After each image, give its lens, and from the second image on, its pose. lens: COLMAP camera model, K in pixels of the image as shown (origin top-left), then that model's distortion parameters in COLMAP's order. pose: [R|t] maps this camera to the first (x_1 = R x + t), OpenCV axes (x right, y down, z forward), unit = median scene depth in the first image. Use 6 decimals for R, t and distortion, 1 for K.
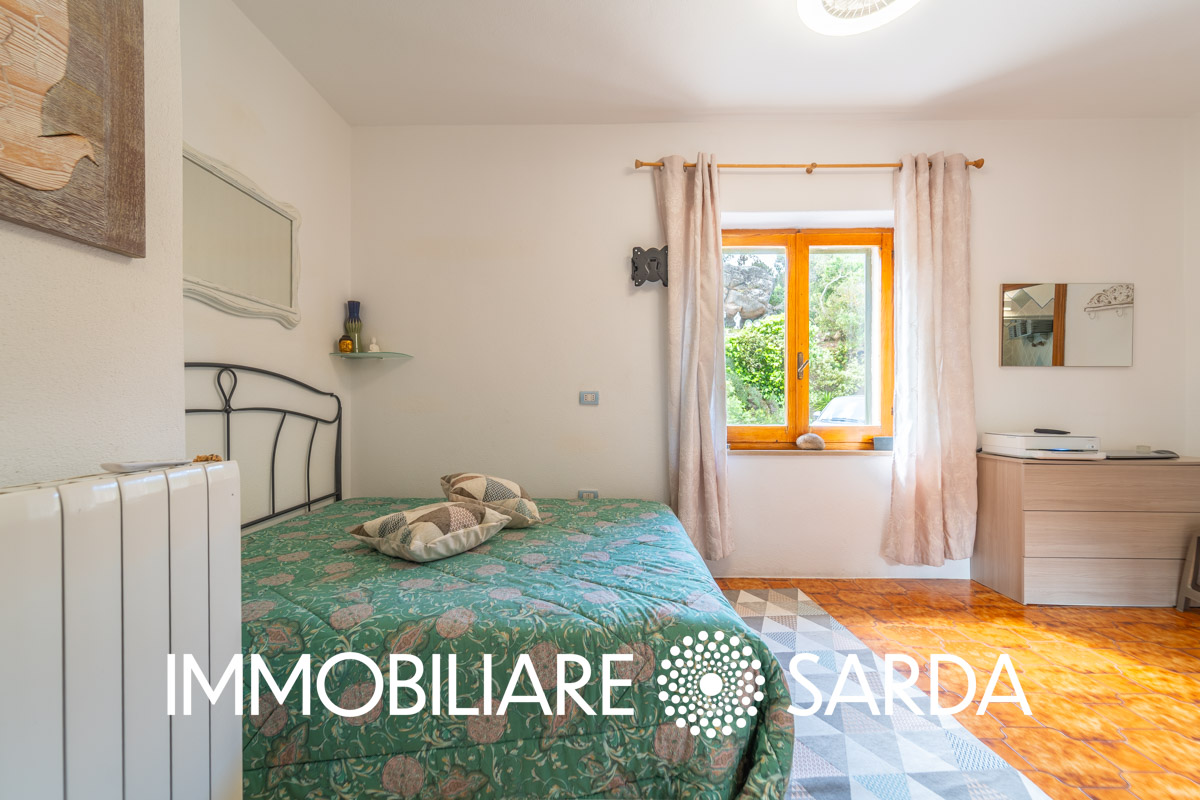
lens RADIAL K [[474.4, 0, 600.0], [0, 474.4, 400.0], [0, 0, 1]] dist [0.000656, -0.000109]
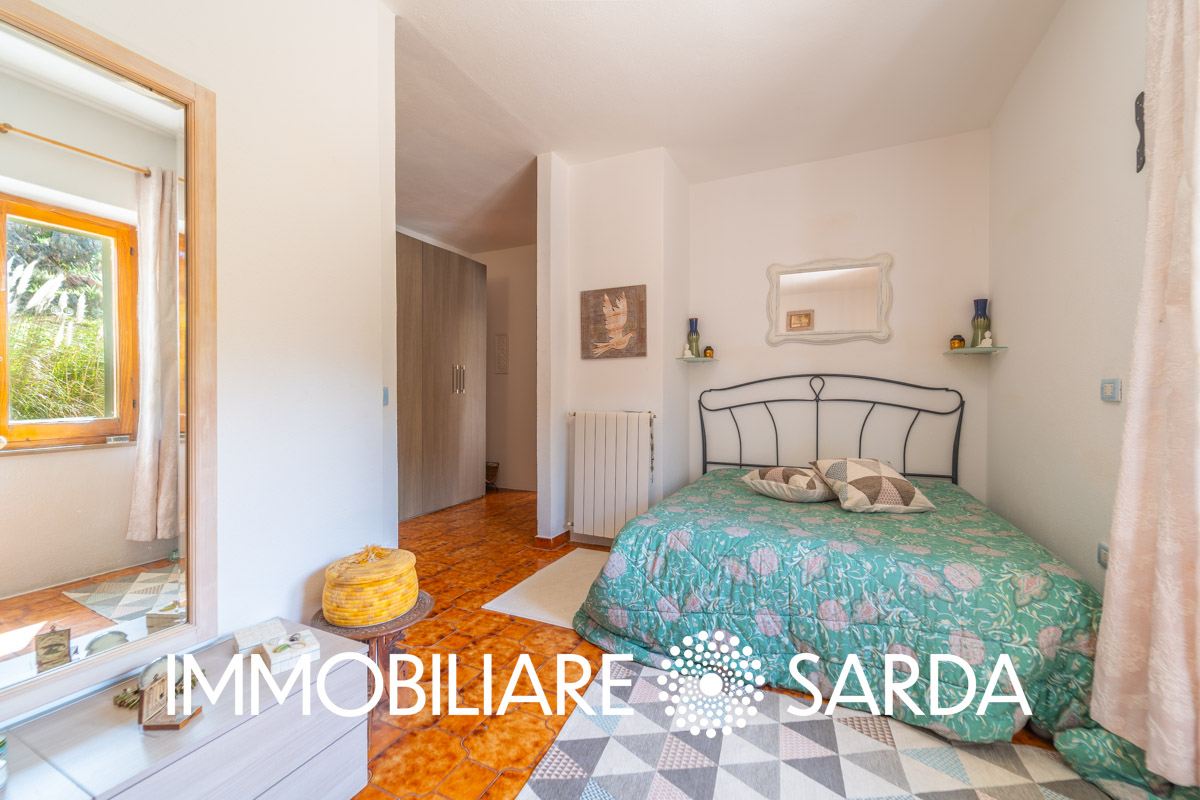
lens RADIAL K [[474.4, 0, 600.0], [0, 474.4, 400.0], [0, 0, 1]] dist [0.000656, -0.000109]
pose [[-0.417147, 0.011155, -0.908771, 1.141465], [0.001782, 0.999933, 0.011456, -0.000677], [0.908837, 0.003159, -0.417139, 1.000898]]
